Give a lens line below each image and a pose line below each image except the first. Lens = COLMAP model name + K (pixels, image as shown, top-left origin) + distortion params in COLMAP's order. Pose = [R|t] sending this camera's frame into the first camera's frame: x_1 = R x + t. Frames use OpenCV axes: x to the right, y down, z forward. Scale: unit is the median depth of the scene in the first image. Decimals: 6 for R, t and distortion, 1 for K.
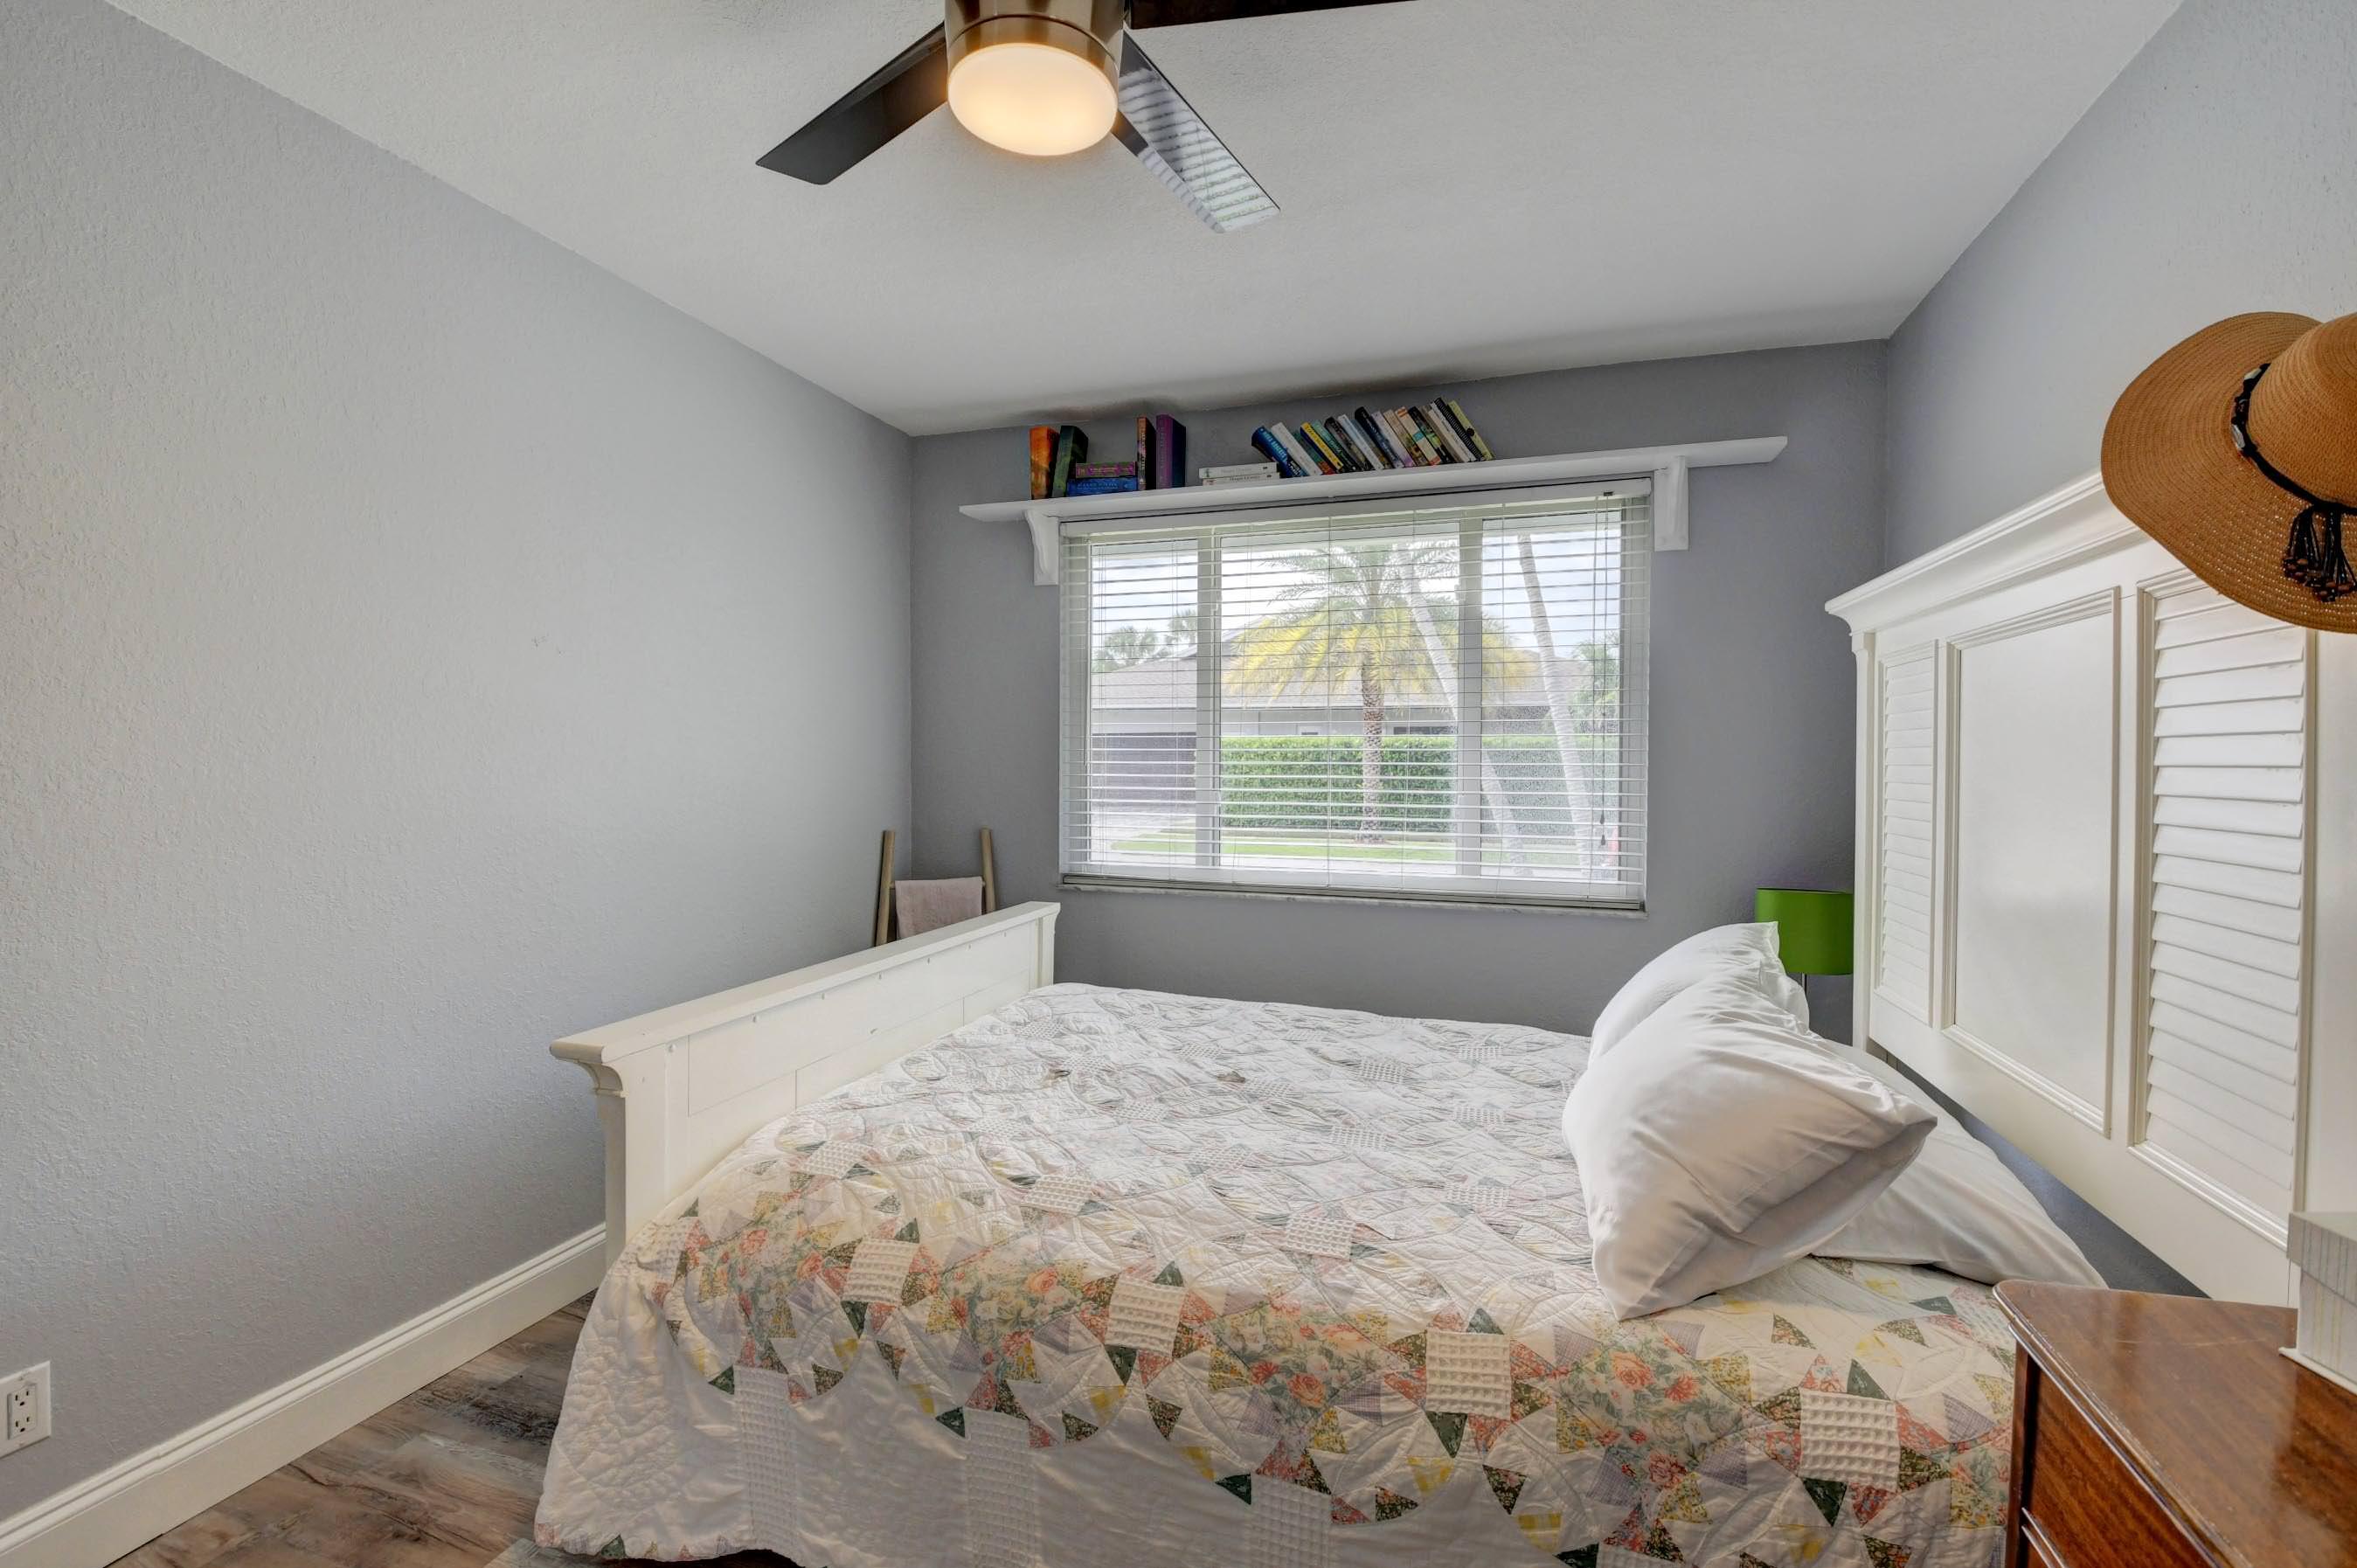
lens RADIAL K [[1040.0, 0, 1165.6], [0, 1040.0, 774.9], [0, 0, 1]] dist [0.012921, -0.026487]
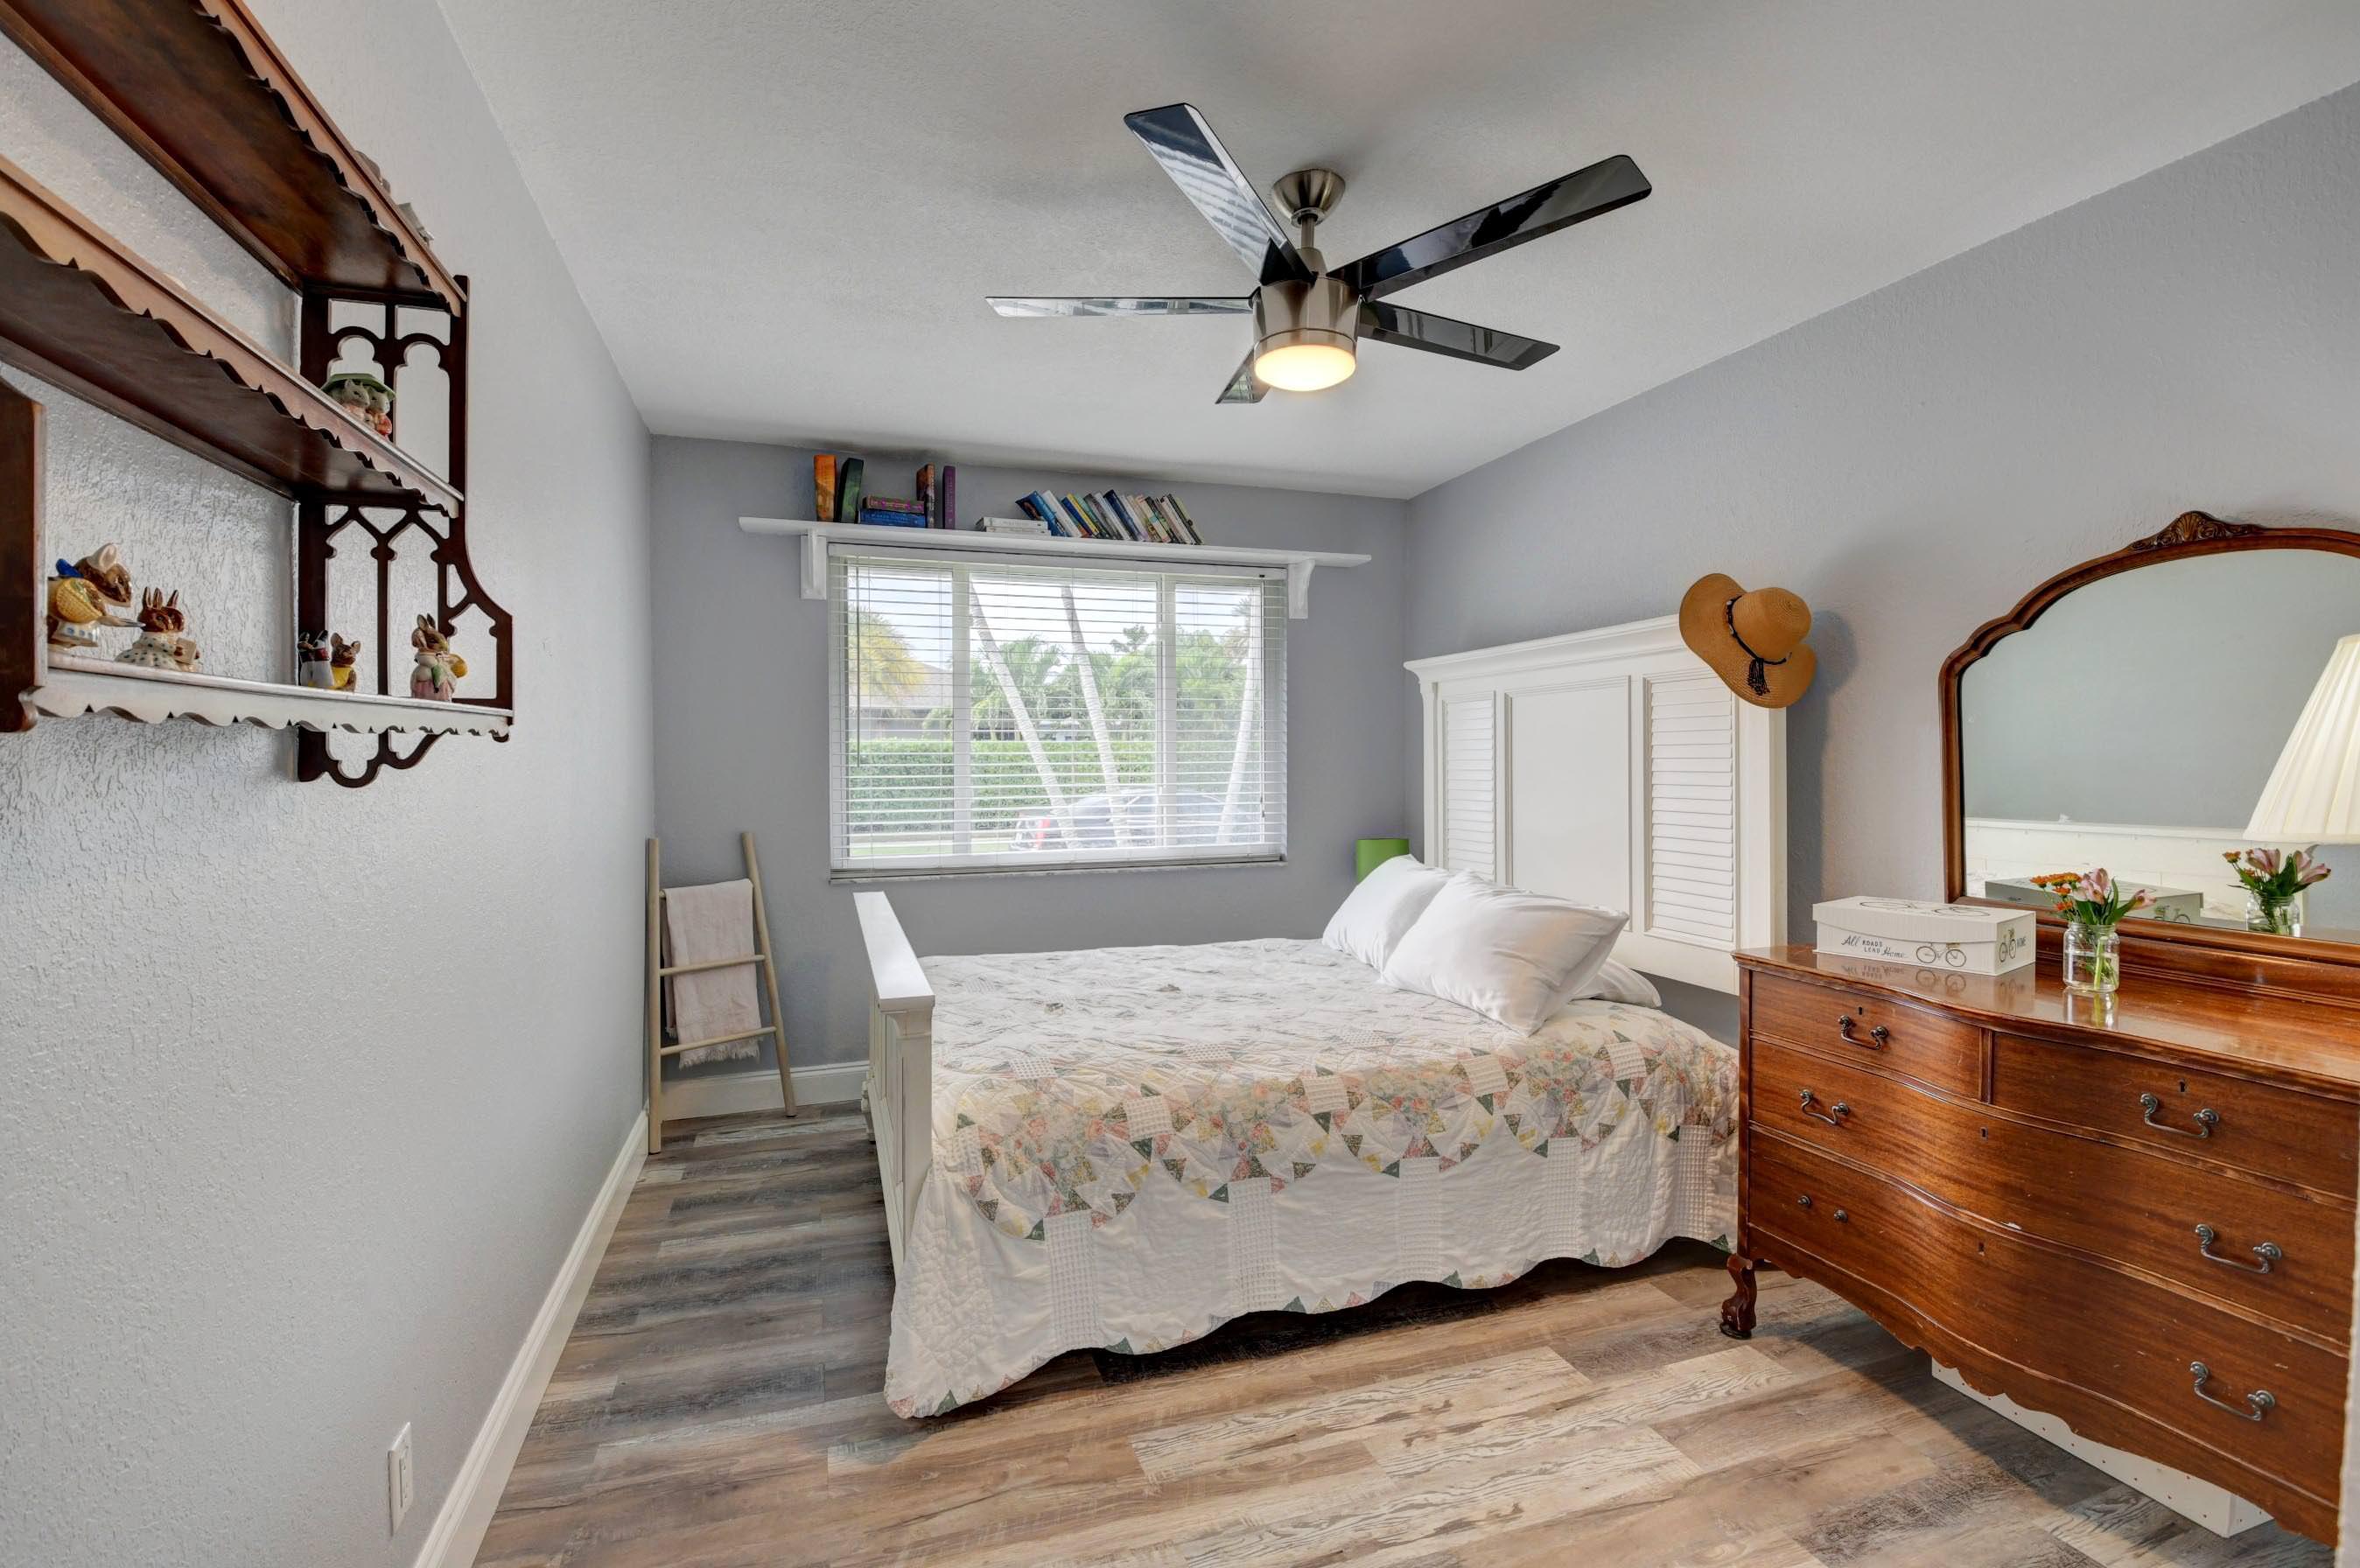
lens RADIAL K [[1043.0, 0, 1172.9], [0, 1043.0, 767.8], [0, 0, 1]] dist [0.044864, -0.061752]
pose [[0.802824, -0.013121, 0.596071, -1.102381], [0.017818, 0.999839, -0.001989, -0.002936], [-0.595949, 0.012218, 0.802929, -0.188684]]
